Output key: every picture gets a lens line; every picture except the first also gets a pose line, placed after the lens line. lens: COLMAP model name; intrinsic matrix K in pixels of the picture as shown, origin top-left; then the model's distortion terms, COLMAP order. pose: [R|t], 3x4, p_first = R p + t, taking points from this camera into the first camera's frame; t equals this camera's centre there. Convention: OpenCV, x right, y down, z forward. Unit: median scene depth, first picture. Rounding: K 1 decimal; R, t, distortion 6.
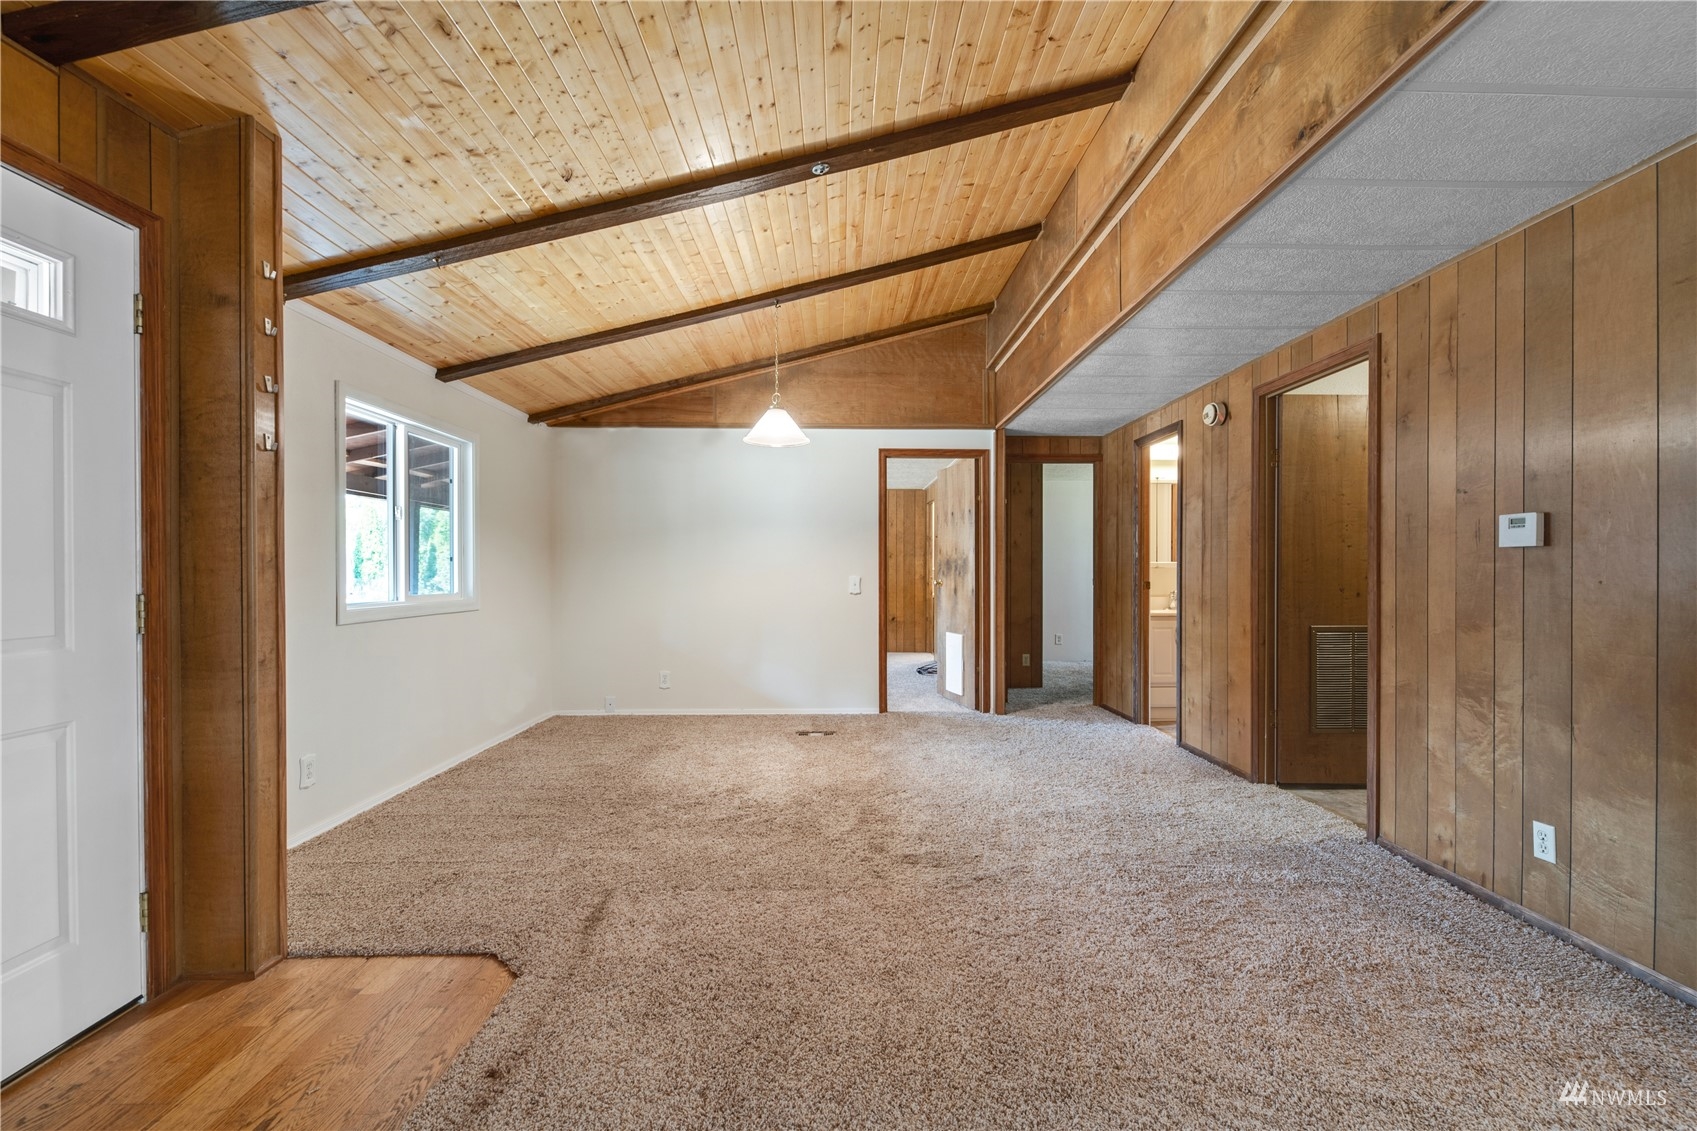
lens RADIAL K [[723.8, 0, 860.1], [0, 723.8, 575.6], [0, 0, 1]] dist [0.000706, -0.000013]
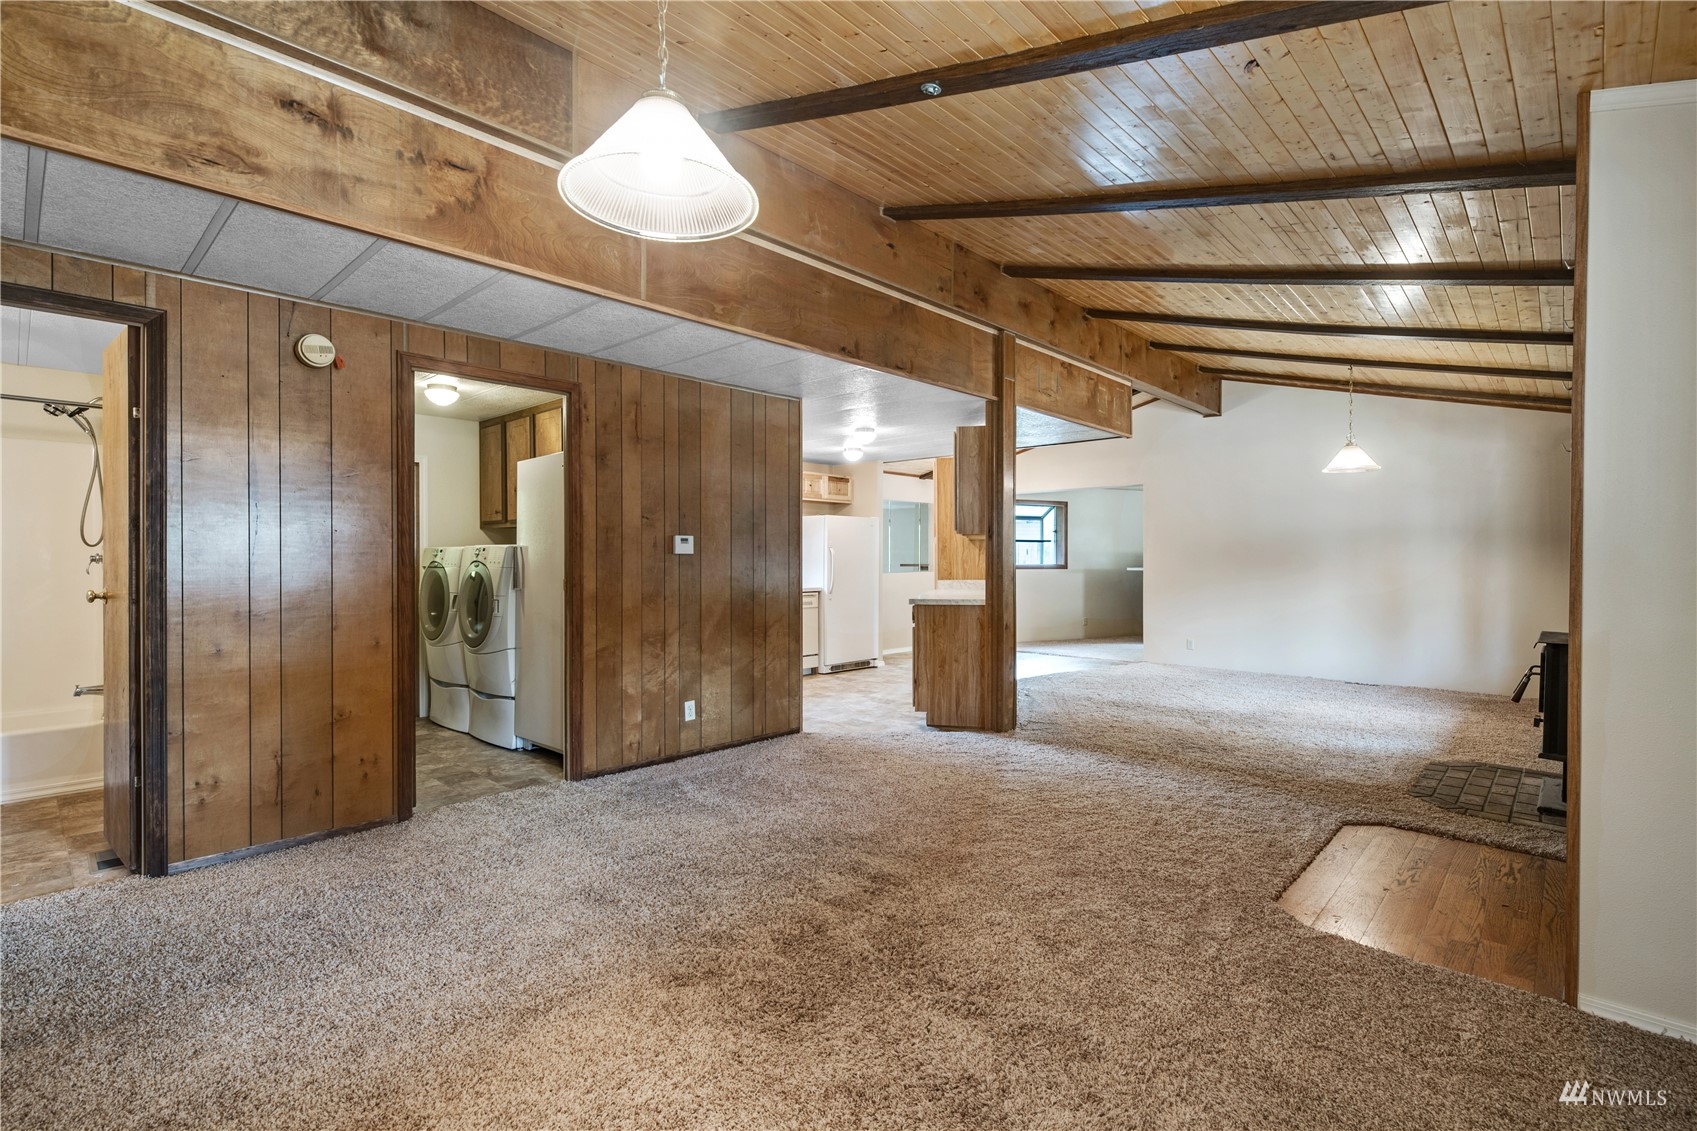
lens RADIAL K [[774.6, 0, 839.8], [0, 774.6, 569.4], [0, 0, 1]] dist [-0.002112, -0.000367]
pose [[-0.699998, -0.006743, 0.714113, -0.324229], [0.001783, 0.999936, 0.011190, -0.009575], [-0.714143, 0.009107, -0.699941, 0.899527]]
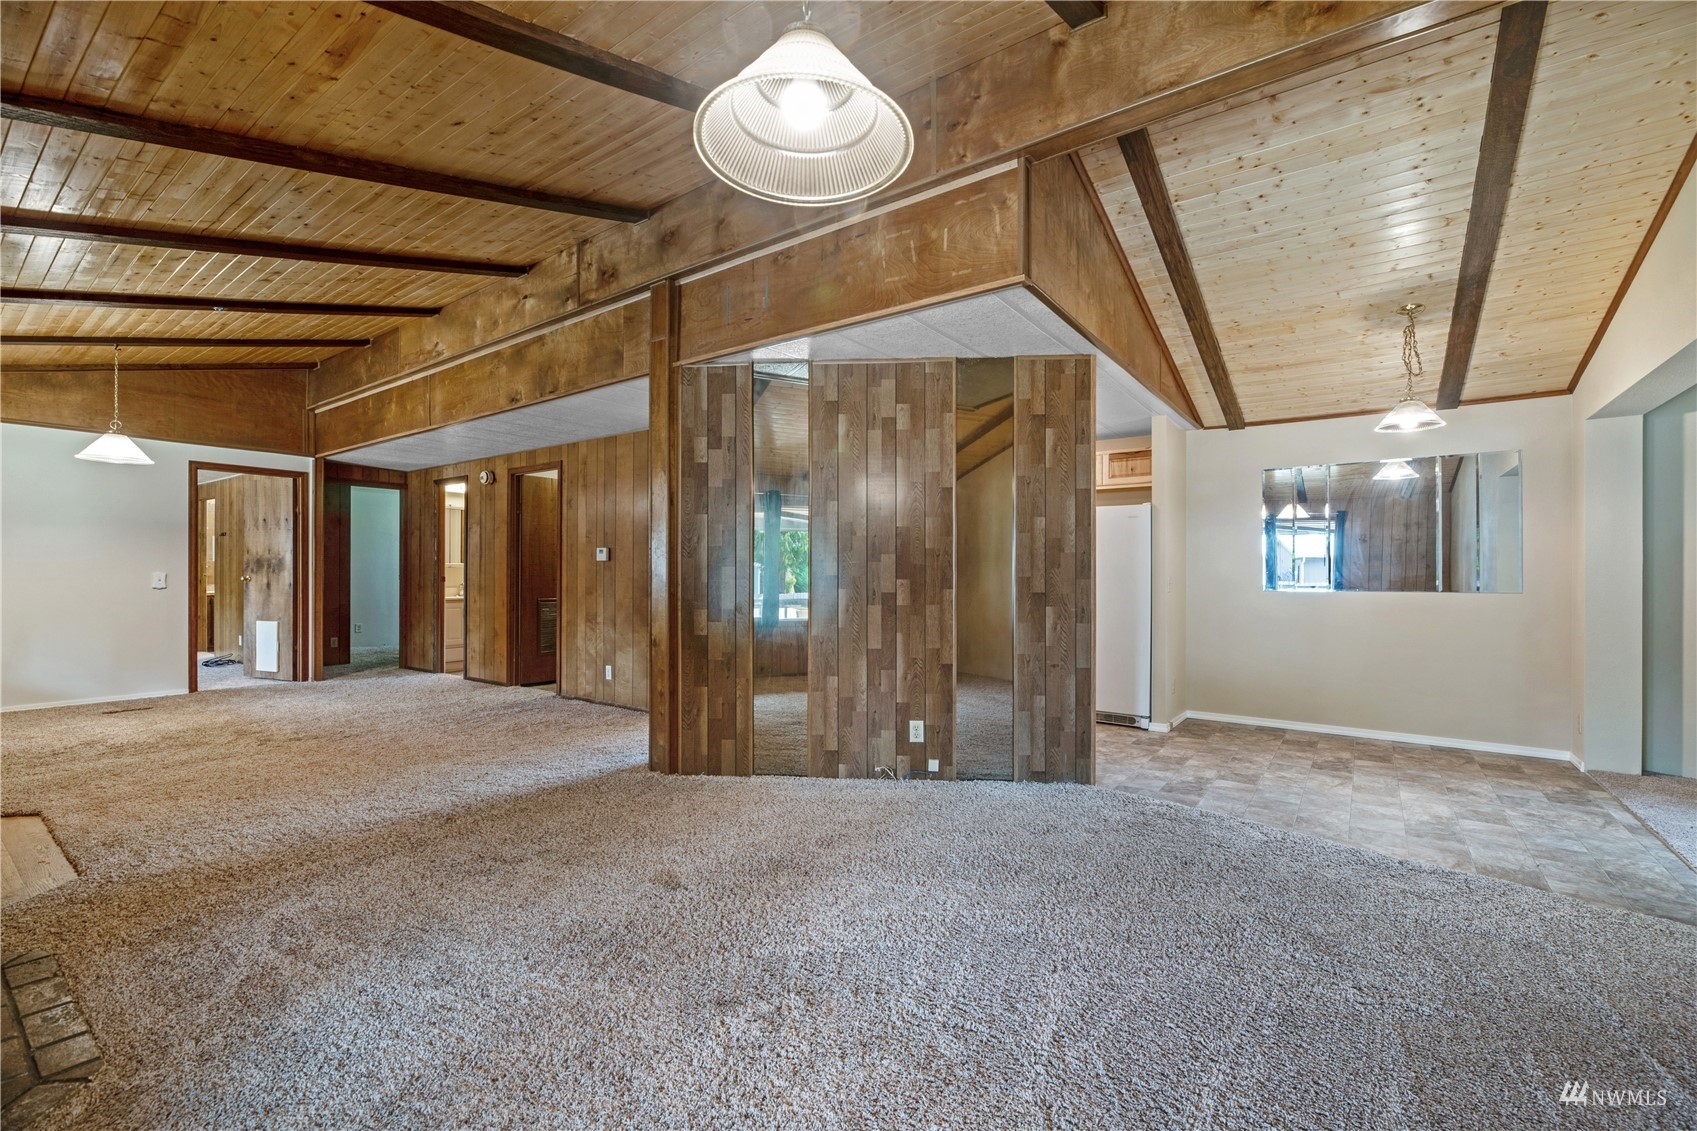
lens RADIAL K [[710.4, 0, 874.3], [0, 710.4, 569.8], [0, 0, 1]] dist [0.001238, -0.008420]
pose [[0.597164, 0.003932, 0.802109, -0.234828], [0.000921, 0.999984, -0.005588, 0.003314], [-0.802118, 0.004076, 0.597151, -0.559222]]
